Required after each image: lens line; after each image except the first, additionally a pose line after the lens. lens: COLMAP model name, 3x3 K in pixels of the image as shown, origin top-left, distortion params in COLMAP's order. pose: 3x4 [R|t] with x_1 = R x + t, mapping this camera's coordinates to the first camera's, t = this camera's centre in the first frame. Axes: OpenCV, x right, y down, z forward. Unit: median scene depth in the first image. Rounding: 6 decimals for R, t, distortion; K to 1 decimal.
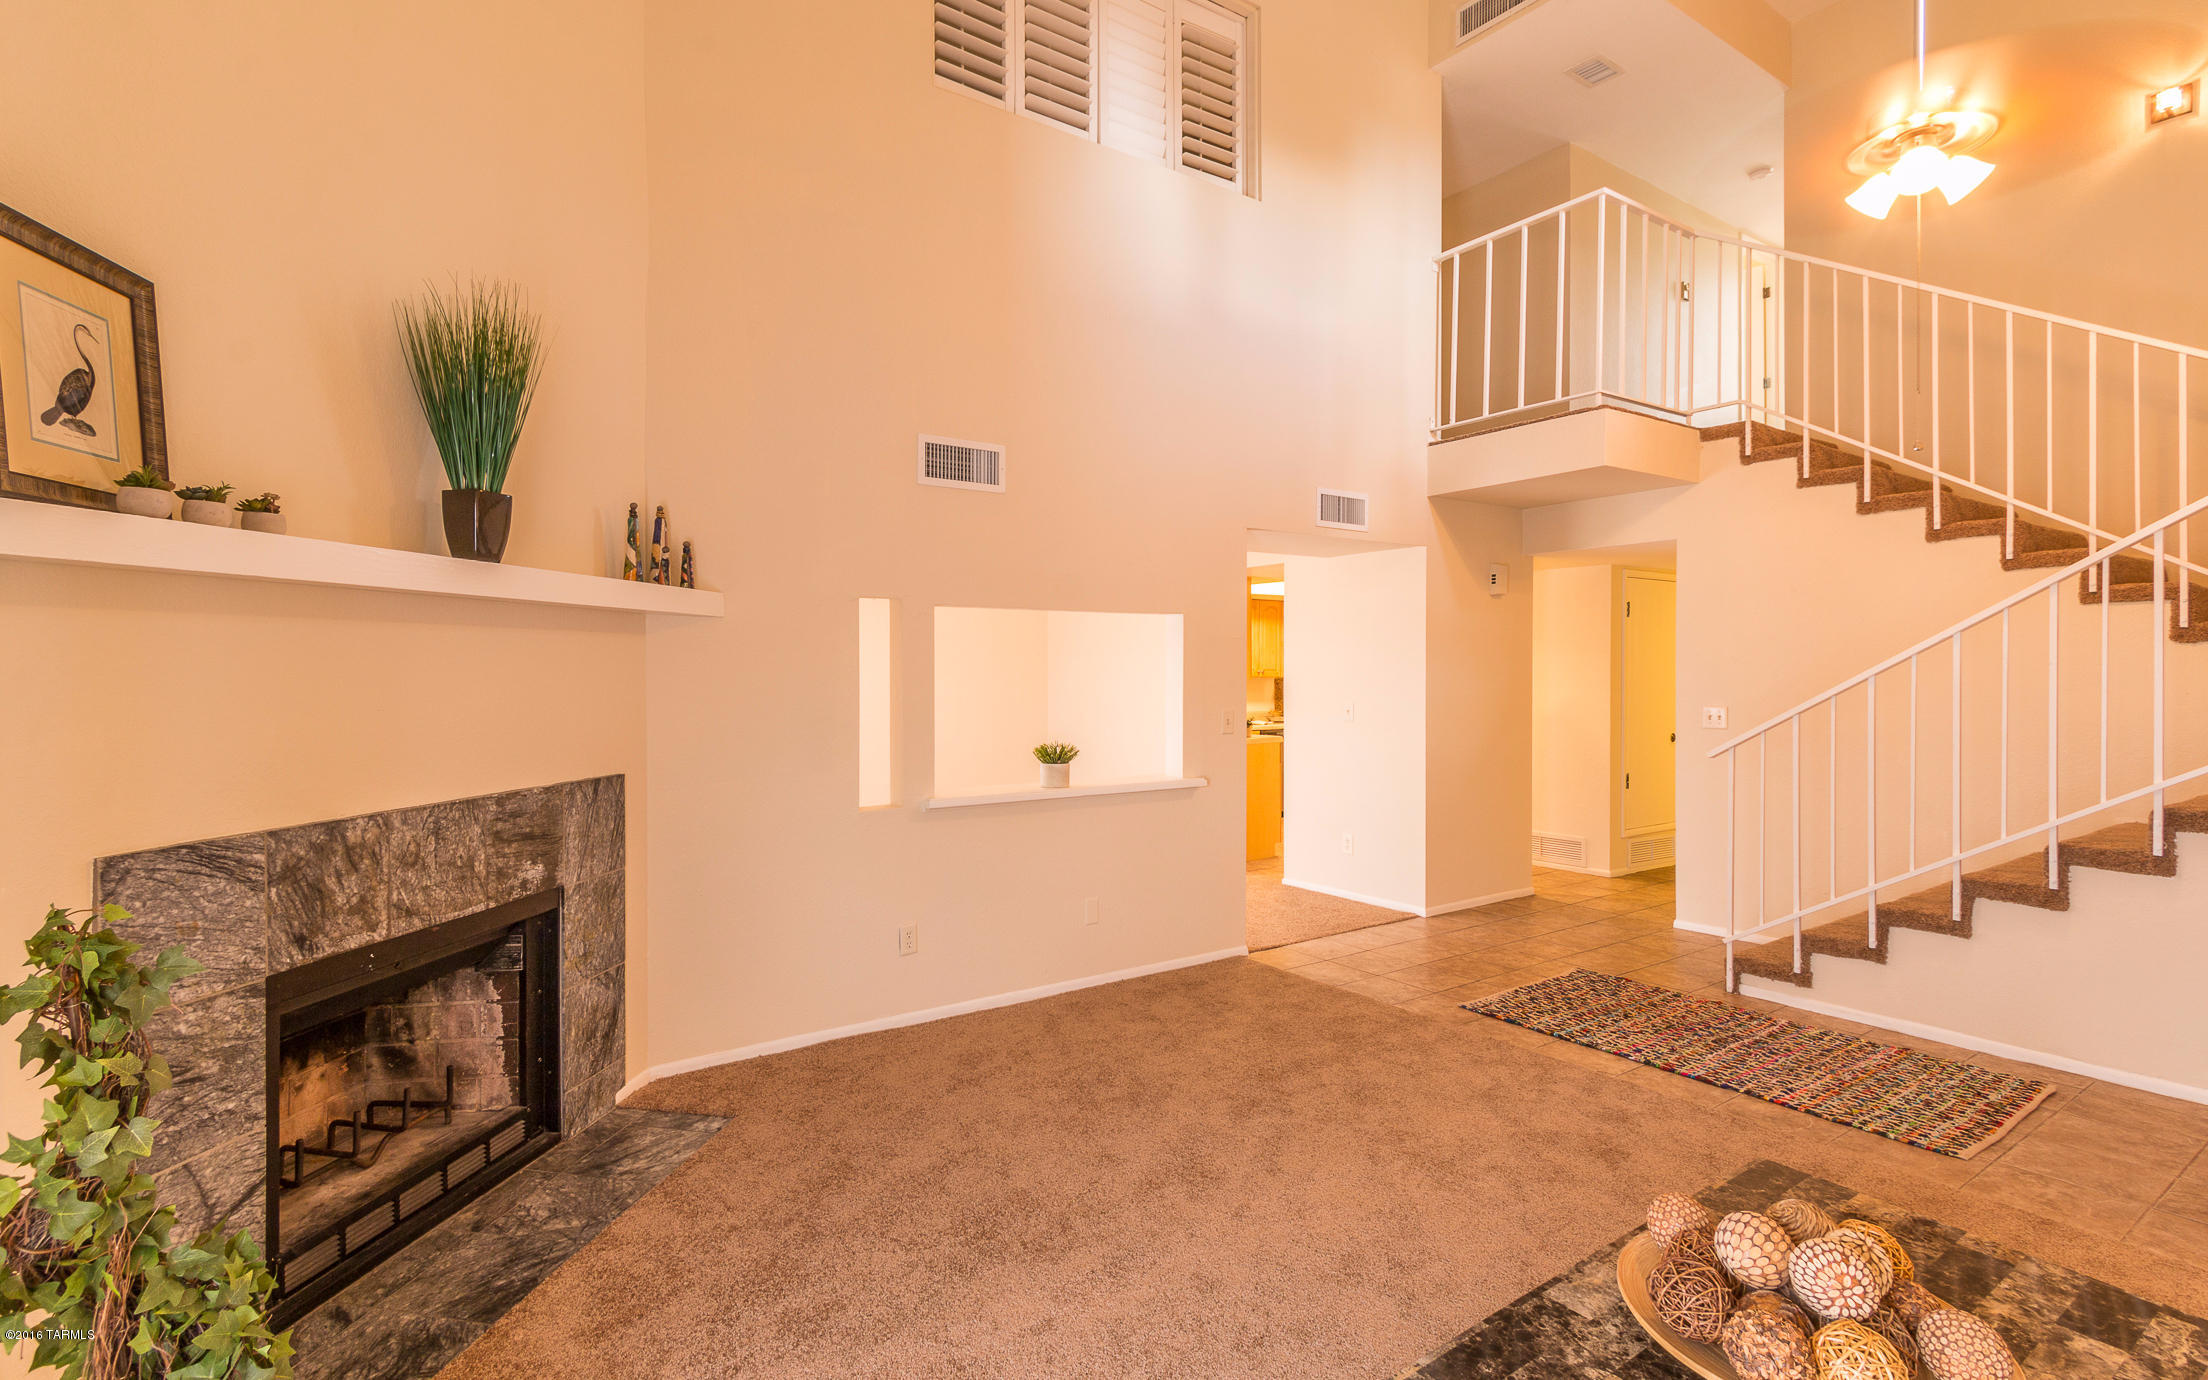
lens RADIAL K [[1006.1, 0, 1105.1], [0, 1006.1, 667.5], [0, 0, 1]] dist [0.017717, 0.000327]
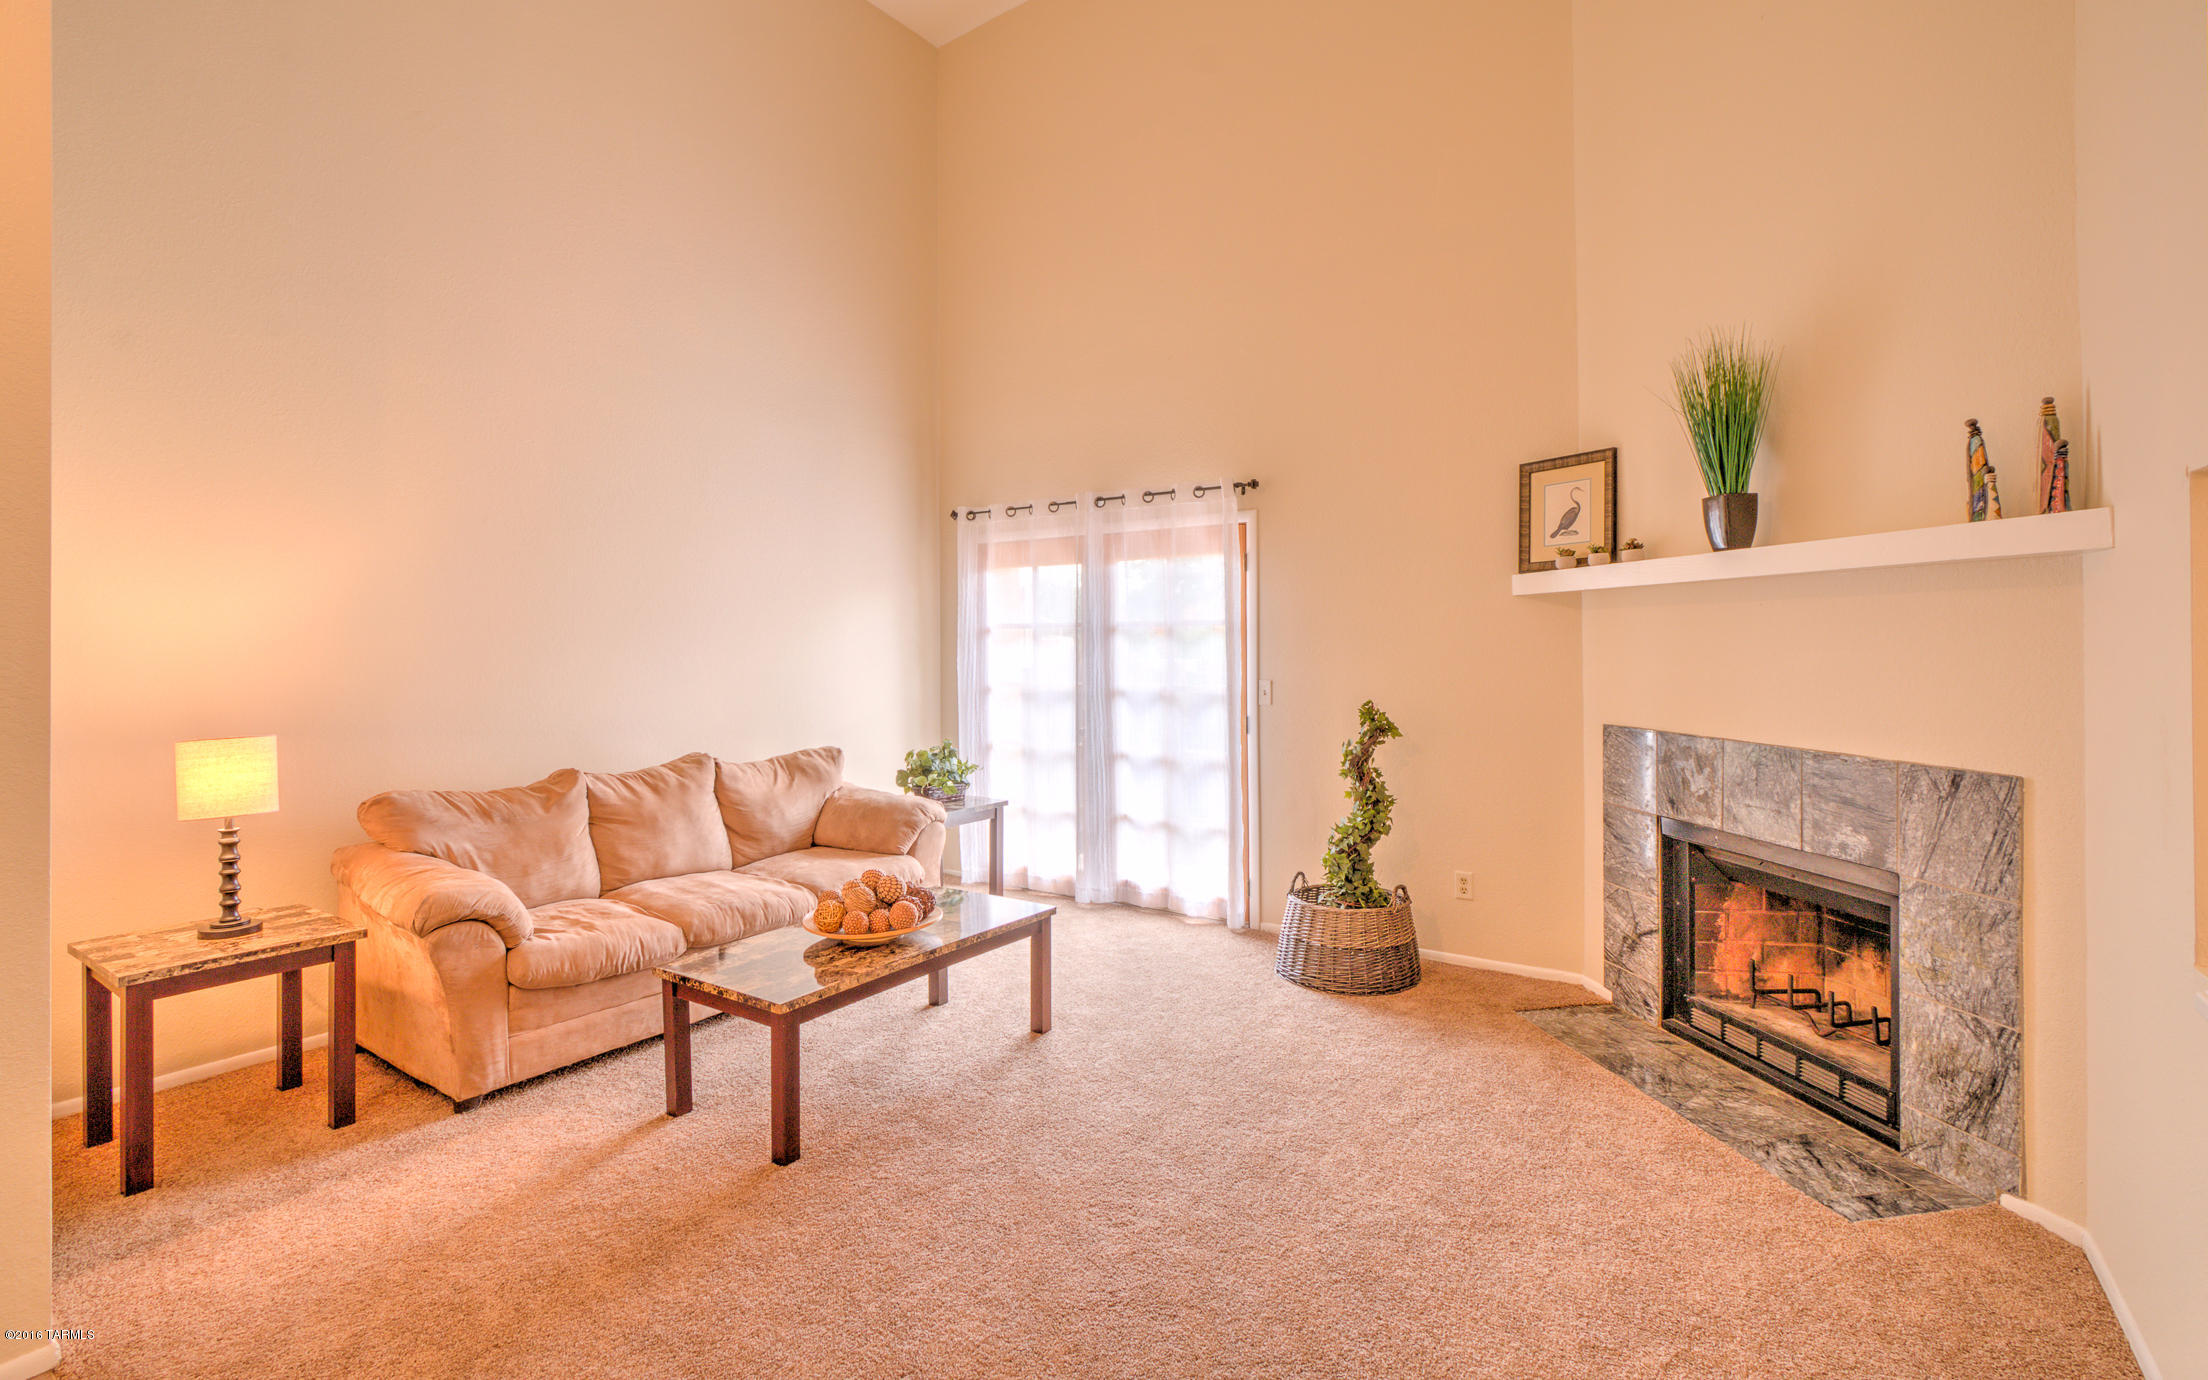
lens RADIAL K [[1038.8, 0, 1103.3], [0, 1038.8, 630.5], [0, 0, 1]] dist [-0.003930, -0.001100]
pose [[-0.943751, 0.003319, -0.330640, 0.535460], [0.006160, 0.999953, -0.007546, -0.001104], [0.330600, -0.009158, -0.943727, 1.961826]]
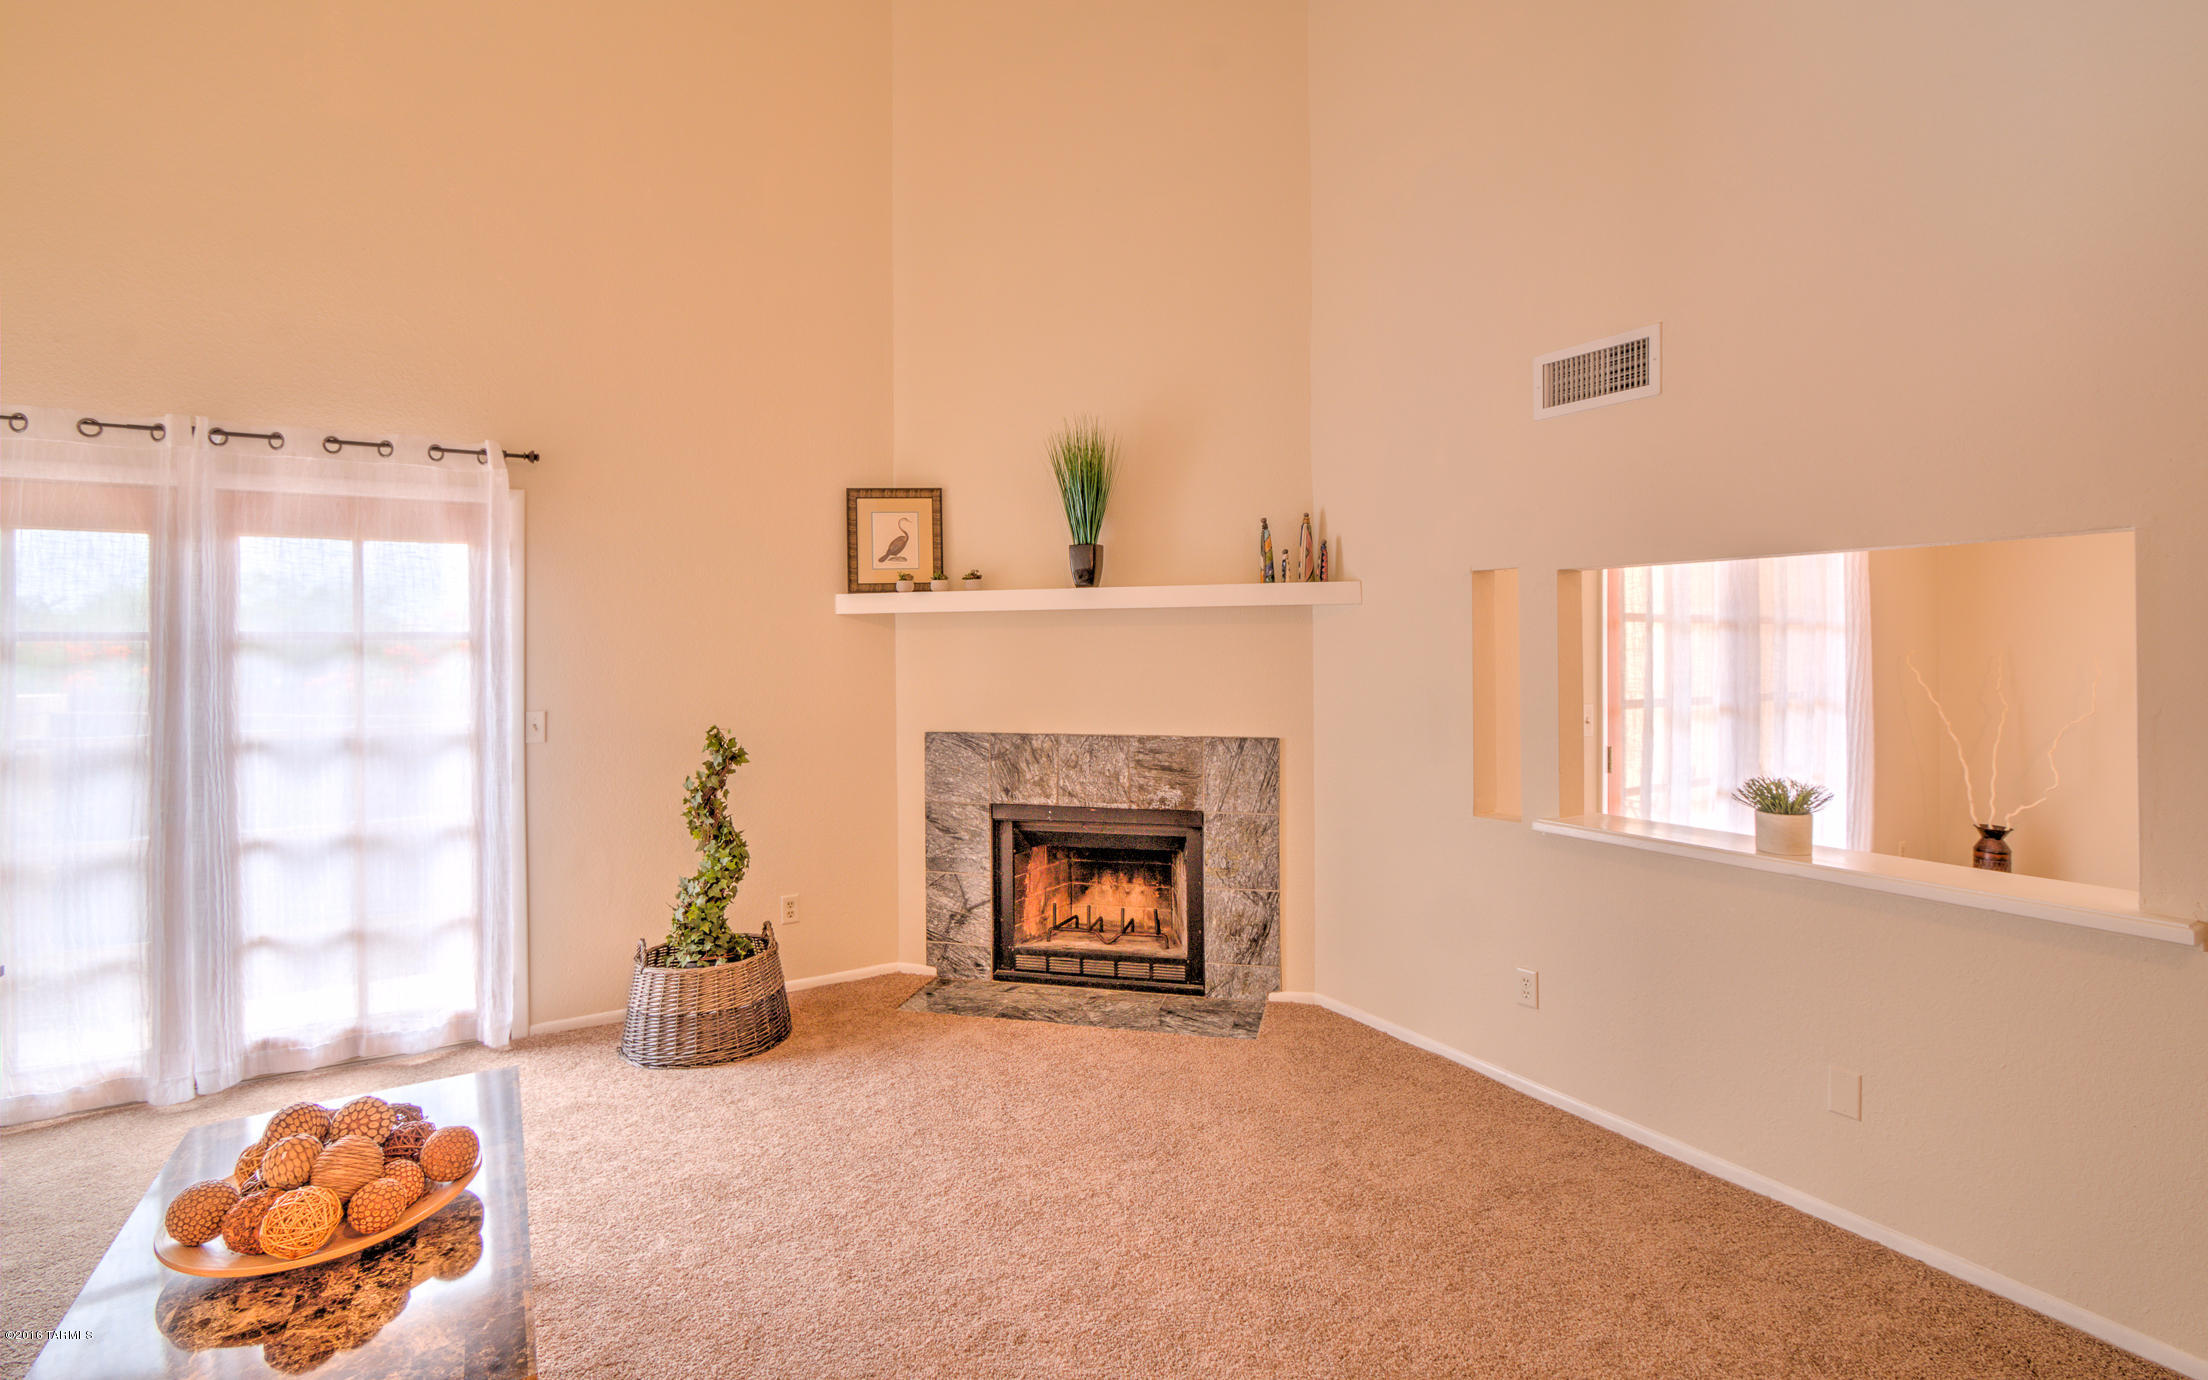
lens RADIAL K [[1033.0, 0, 1105.9], [0, 1033.0, 640.1], [0, 0, 1]] dist [-0.018699, 0.000140]
pose [[-0.068080, -0.006137, -0.997661, 1.038530], [0.006443, 0.999958, -0.006591, -0.009127], [0.997659, -0.006877, -0.068038, 1.150279]]
